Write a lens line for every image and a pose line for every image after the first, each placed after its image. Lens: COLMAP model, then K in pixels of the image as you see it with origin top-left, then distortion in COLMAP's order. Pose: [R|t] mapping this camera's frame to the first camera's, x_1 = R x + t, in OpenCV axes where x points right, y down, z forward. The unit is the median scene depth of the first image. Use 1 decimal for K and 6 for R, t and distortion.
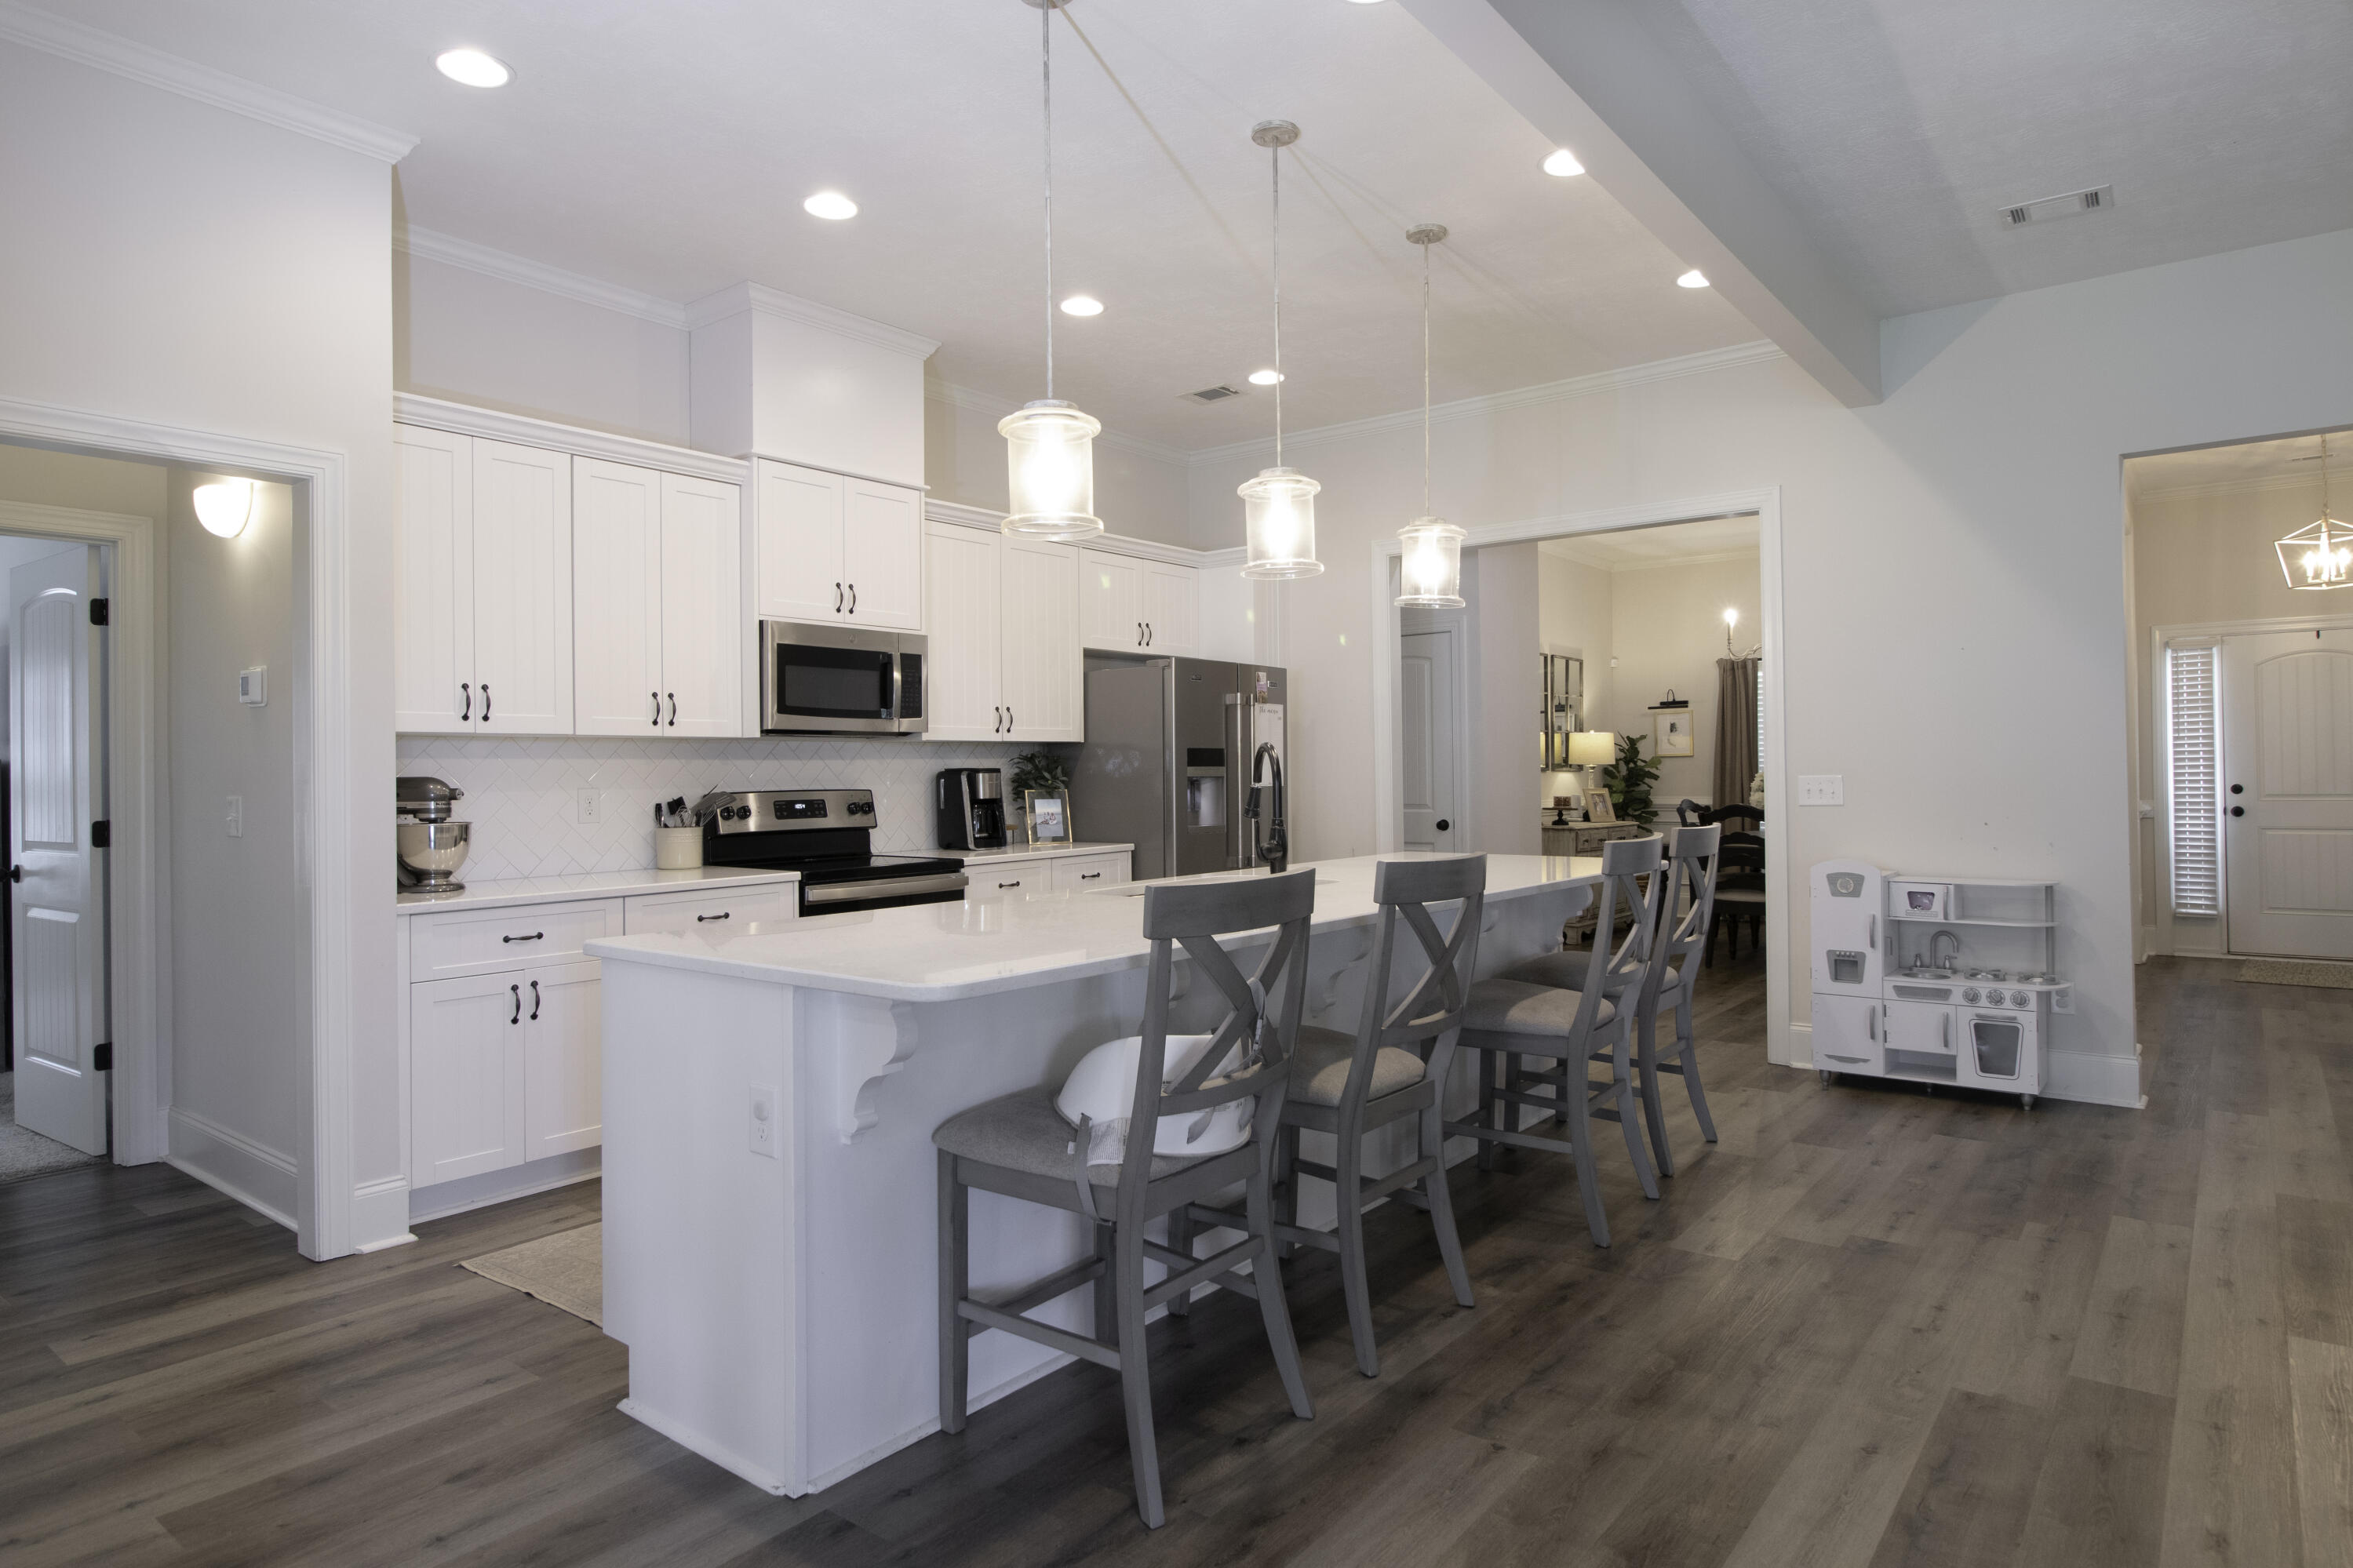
lens RADIAL K [[1350.2, 0, 1182.5], [0, 1350.2, 781.7], [0, 0, 1]] dist [0.002594, -0.000503]
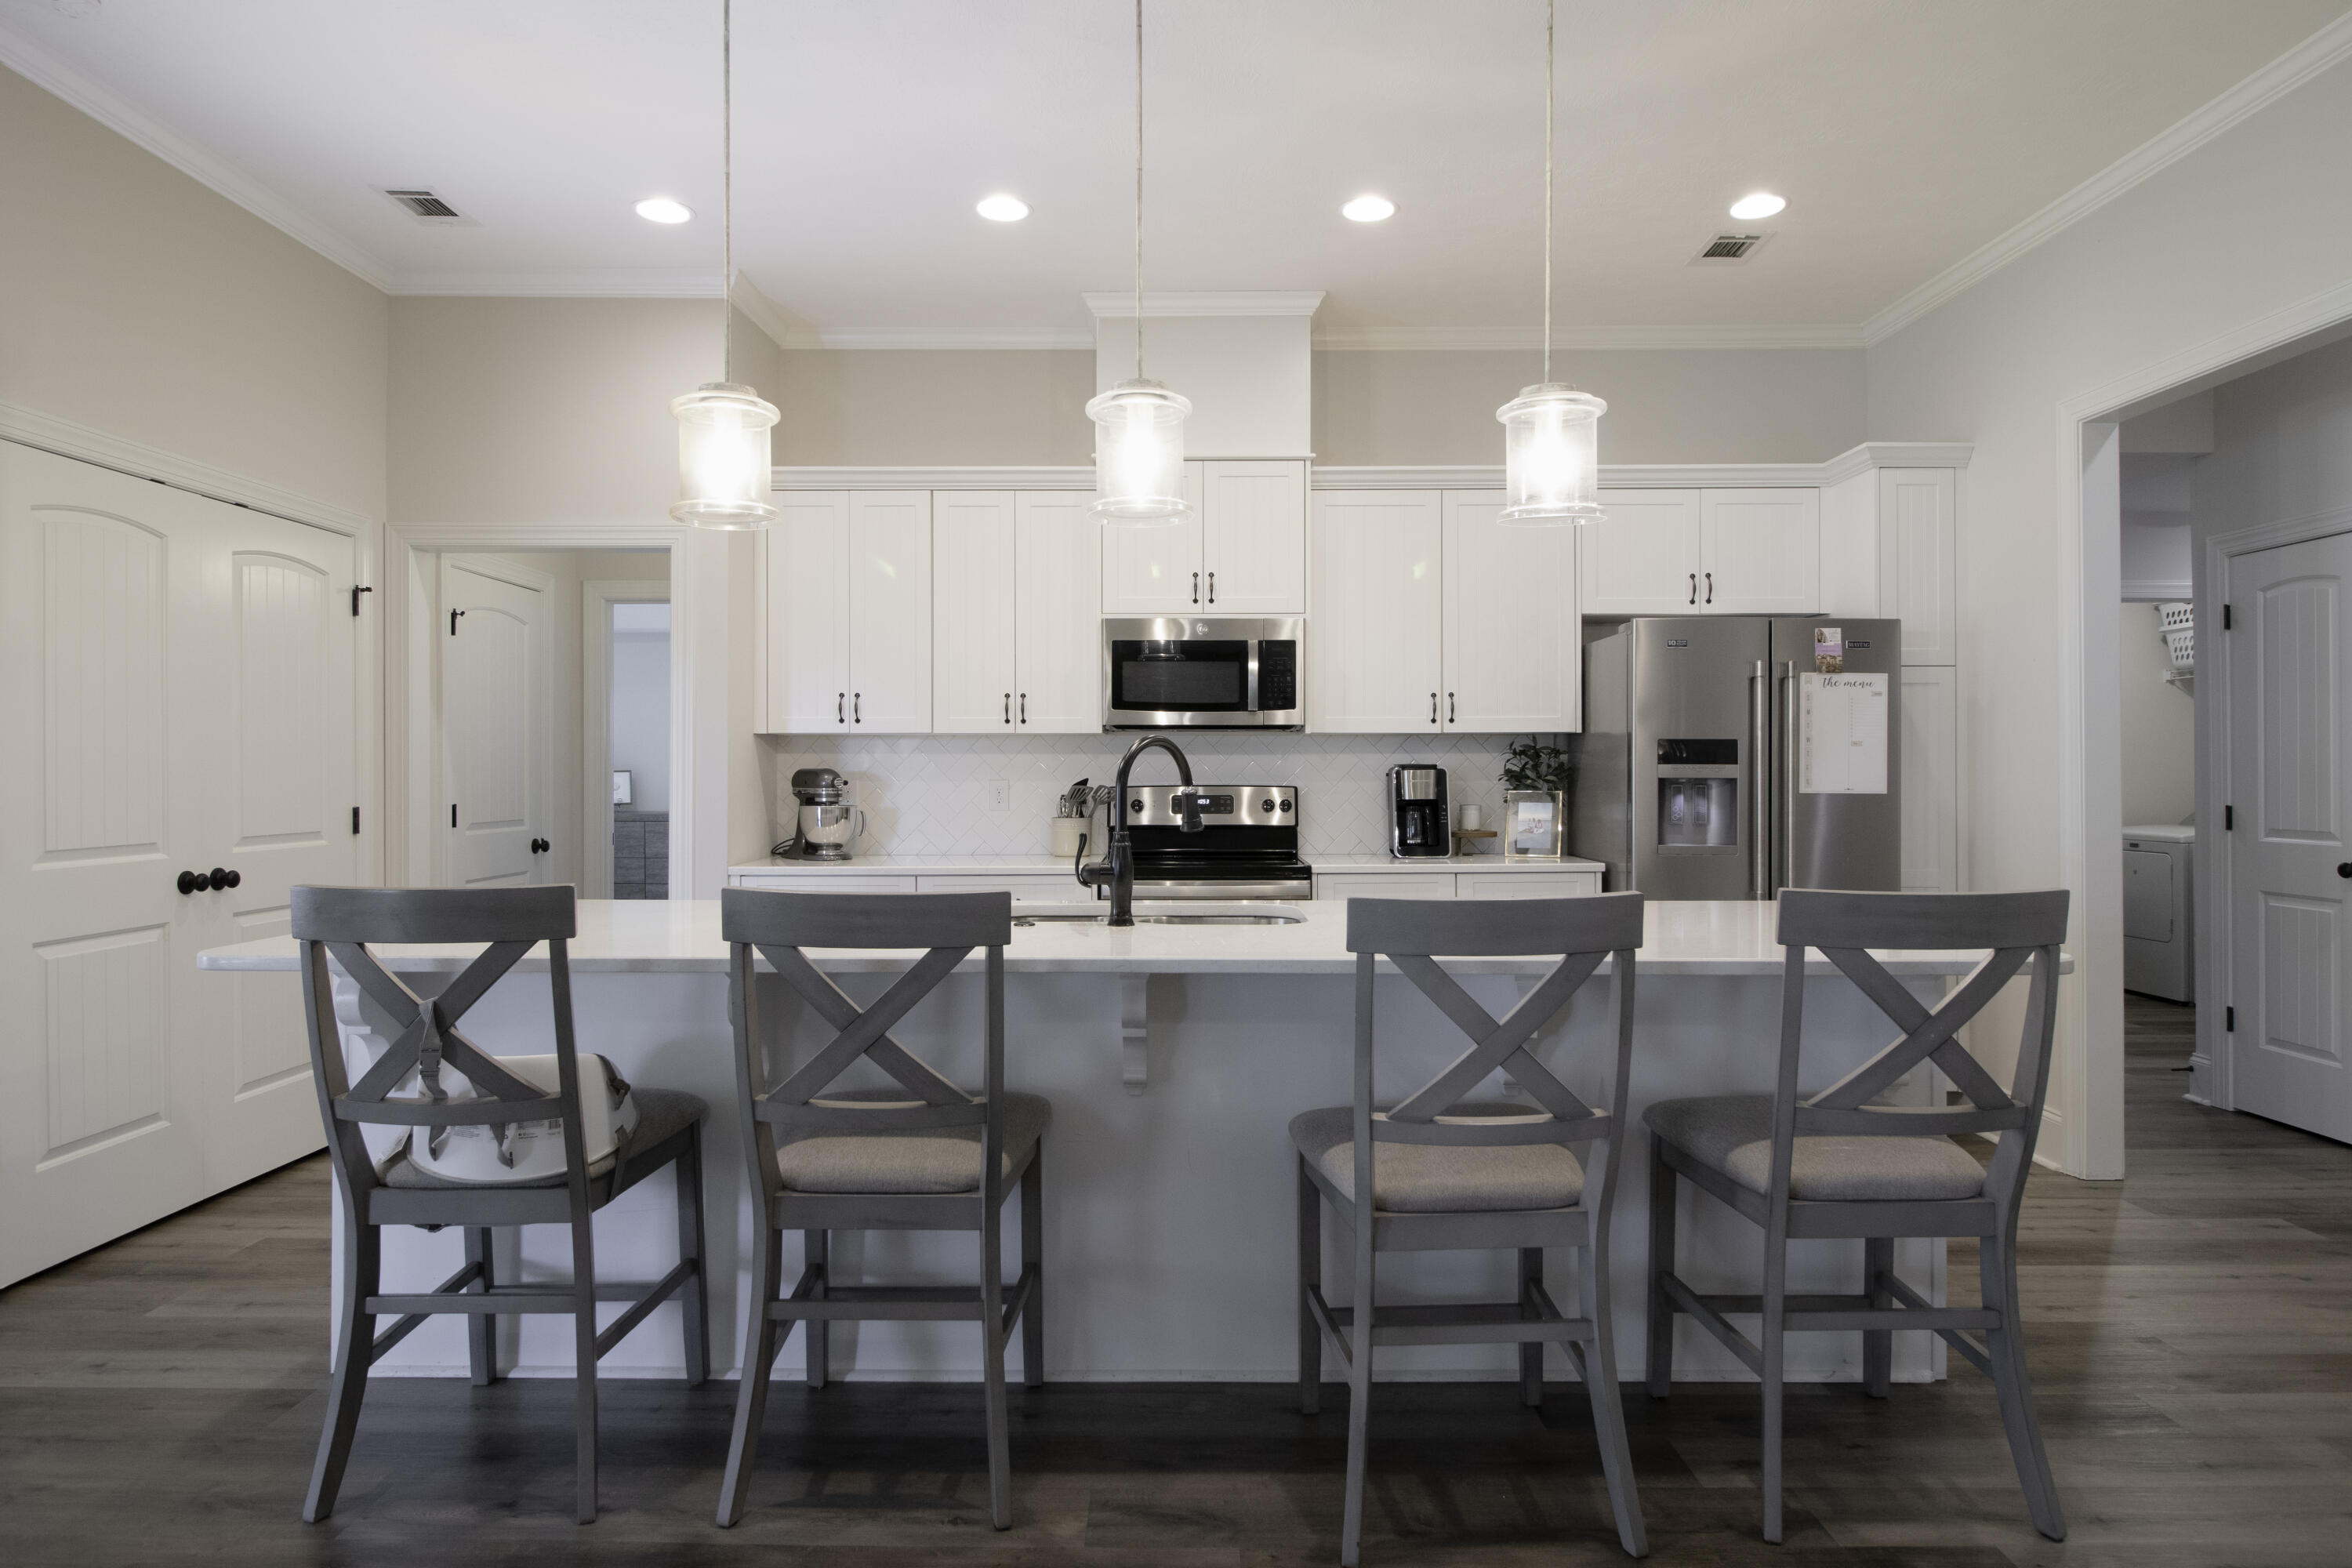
lens RADIAL K [[1349.8, 0, 1173.1], [0, 1349.8, 774.3], [0, 0, 1]] dist [0.002594, -0.000503]
pose [[0.610144, 0.008567, -0.792244, 0.499802], [-0.013925, 0.999903, 0.000088, -0.001860], [0.792168, 0.010978, 0.610204, 0.389559]]
